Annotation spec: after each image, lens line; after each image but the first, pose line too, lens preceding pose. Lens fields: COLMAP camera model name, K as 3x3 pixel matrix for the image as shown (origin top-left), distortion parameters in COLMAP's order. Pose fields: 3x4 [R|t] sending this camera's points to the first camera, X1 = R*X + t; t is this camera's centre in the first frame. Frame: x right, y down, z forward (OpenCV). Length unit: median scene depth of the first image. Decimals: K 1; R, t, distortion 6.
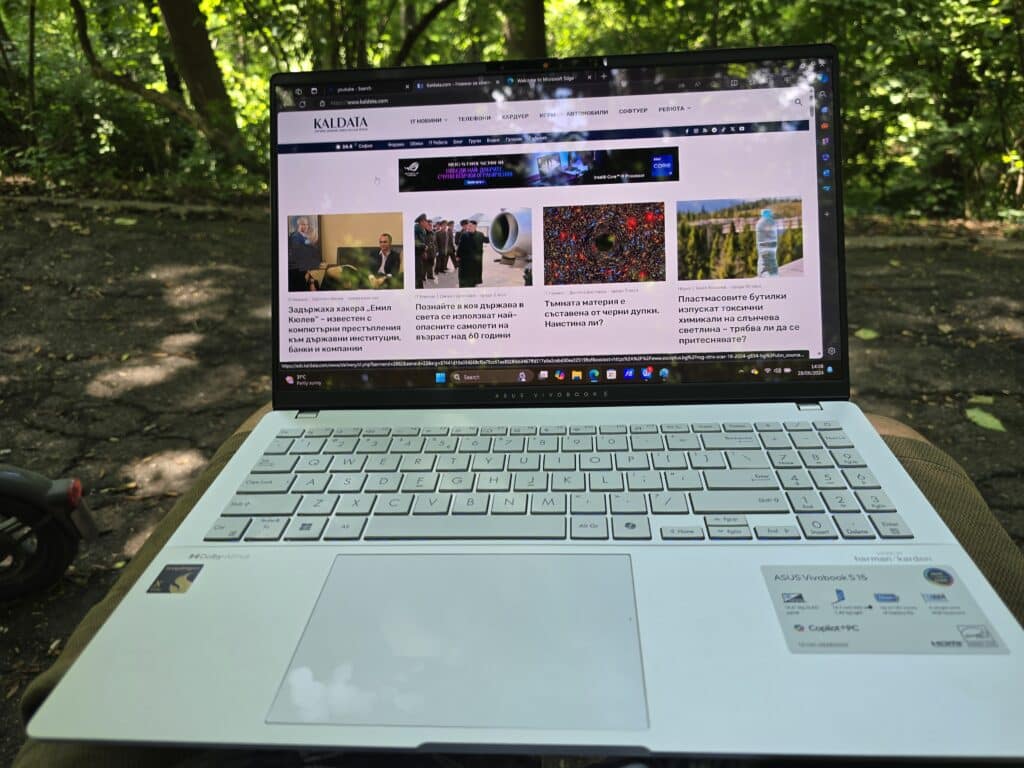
lens RADIAL K [[691.6, 0, 534.1], [0, 691.6, 408.1], [0, 0, 1]] dist [0.022339, -0.027858]
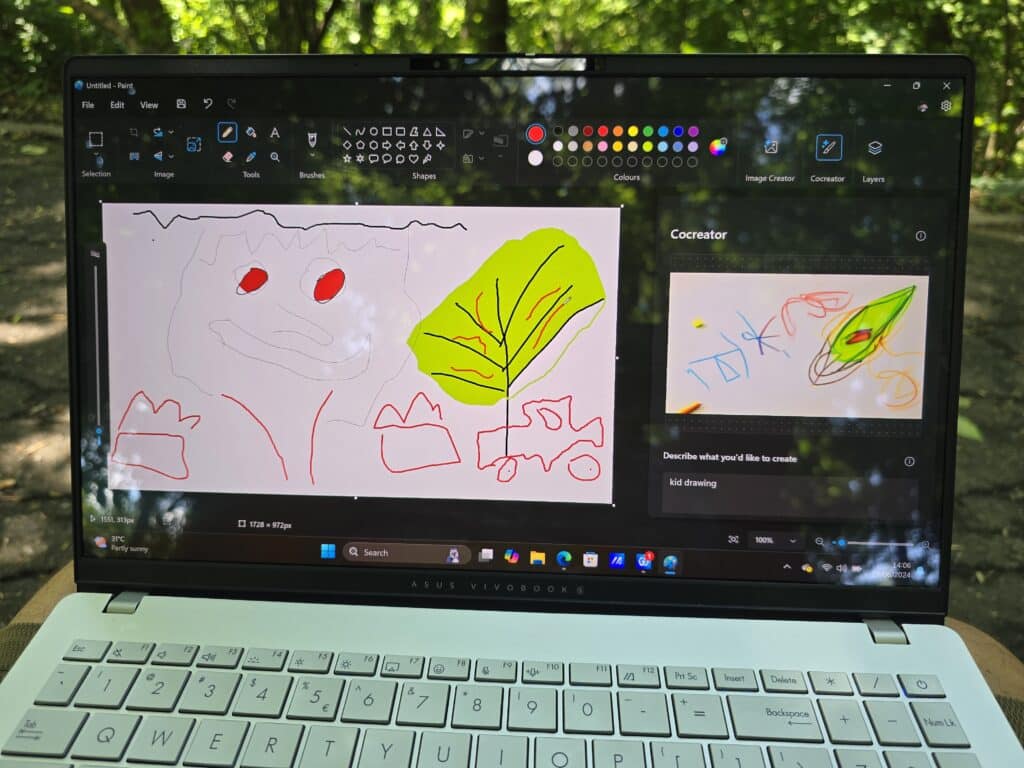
lens RADIAL K [[691.6, 0, 501.4], [0, 691.6, 394.1], [0, 0, 1]] dist [0.022339, -0.027858]
pose [[0.998592, 0.040848, 0.033856, -0.001830], [-0.043160, 0.996567, 0.070646, -0.245082], [-0.030854, -0.072008, 0.996927, 0.347530]]
